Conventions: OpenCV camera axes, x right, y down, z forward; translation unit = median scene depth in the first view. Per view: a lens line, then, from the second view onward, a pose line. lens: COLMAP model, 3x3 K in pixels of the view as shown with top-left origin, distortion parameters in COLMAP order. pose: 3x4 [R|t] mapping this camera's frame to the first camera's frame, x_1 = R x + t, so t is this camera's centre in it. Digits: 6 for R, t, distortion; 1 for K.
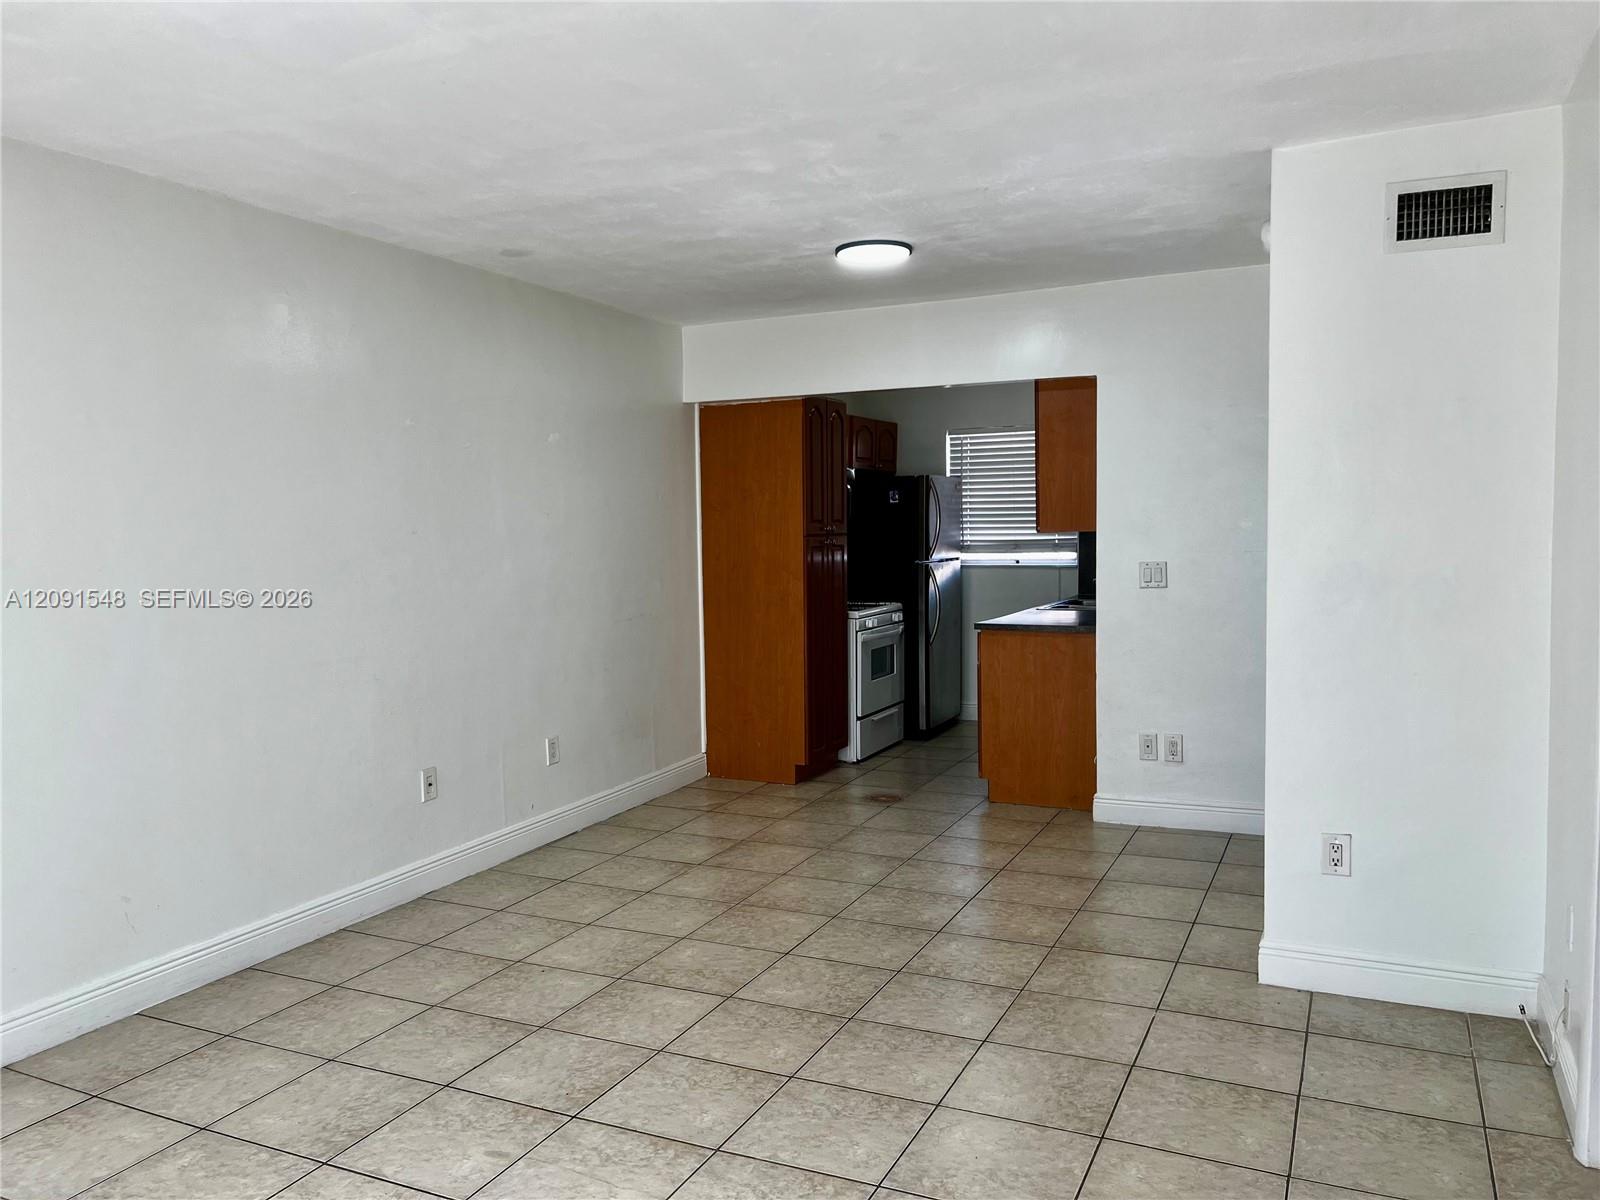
lens RADIAL K [[1229.6, 0, 800.0], [0, 1229.6, 600.0], [0, 0, 1]] dist [0.072636, -0.004072]
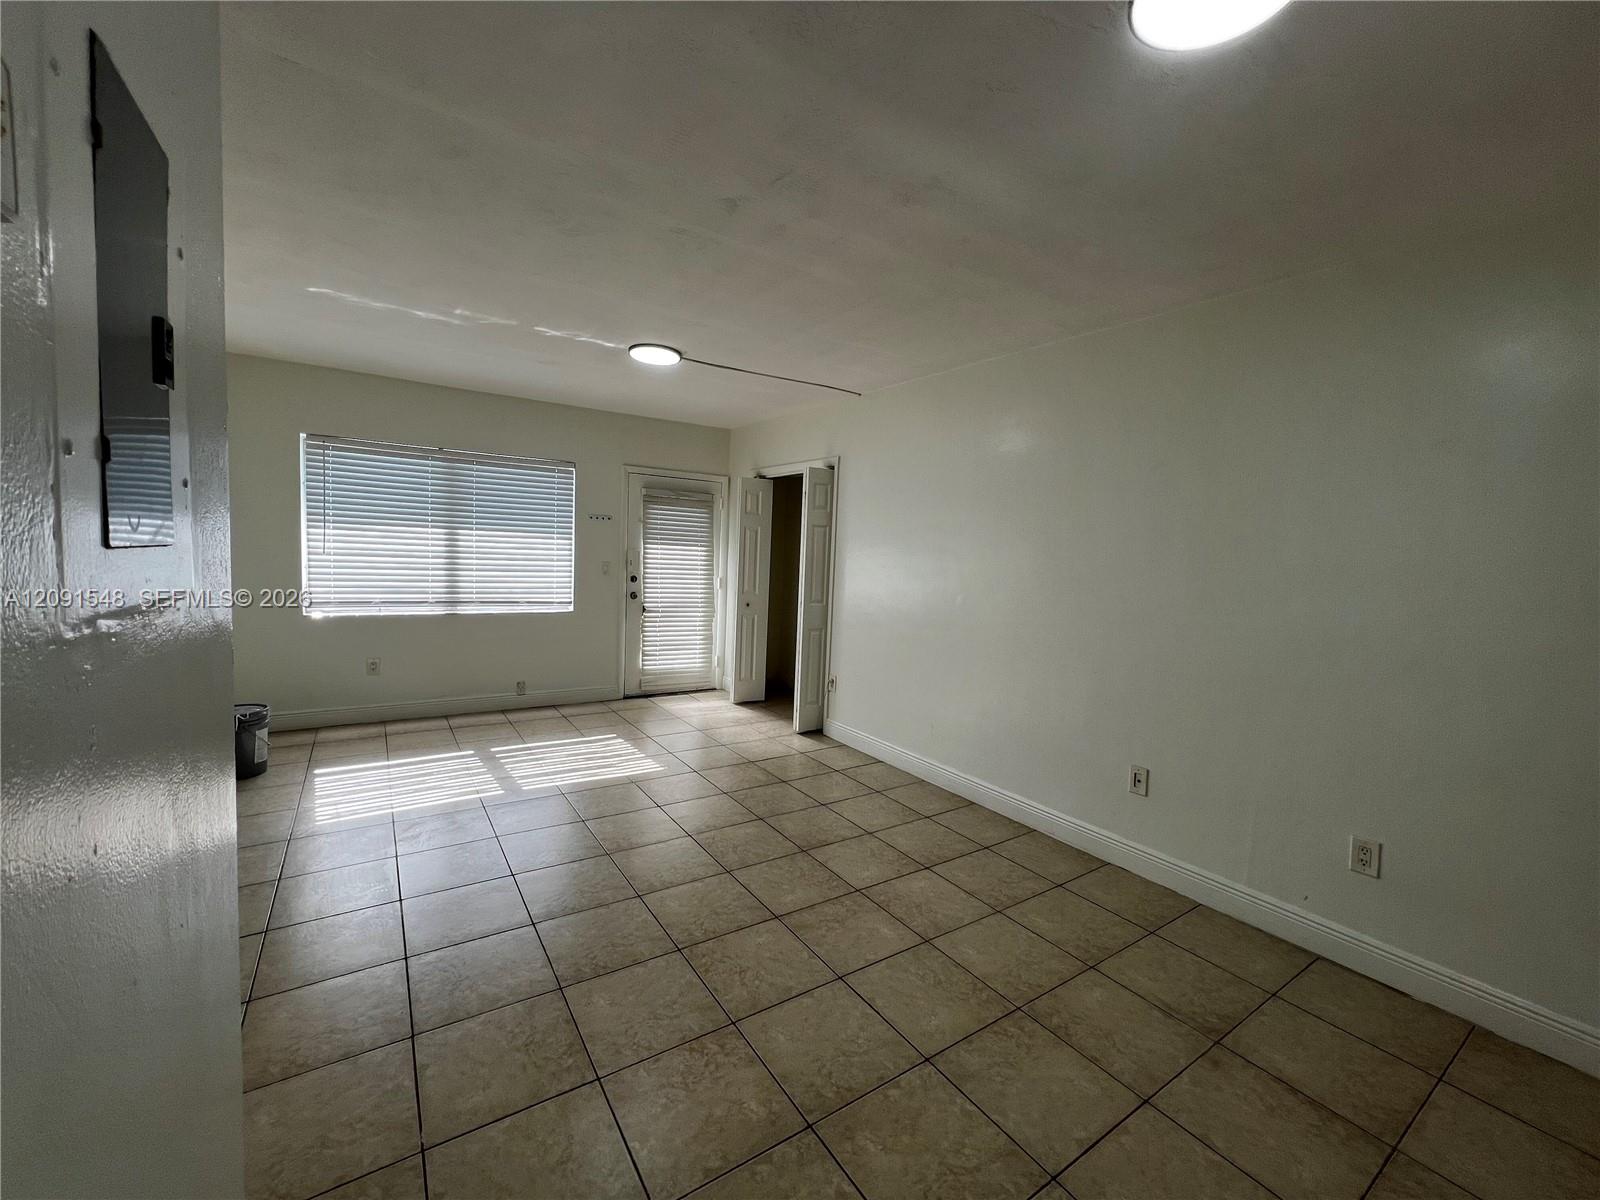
lens RADIAL K [[636.7, 0, 800.0], [0, 636.7, 600.0], [0, 0, 1]] dist [0.001700, 0.000161]
pose [[-0.517691, 0.057997, -0.853600, 0.417574], [-0.091919, 0.988155, 0.122886, -0.072510], [0.850616, 0.142080, -0.506228, 1.165602]]
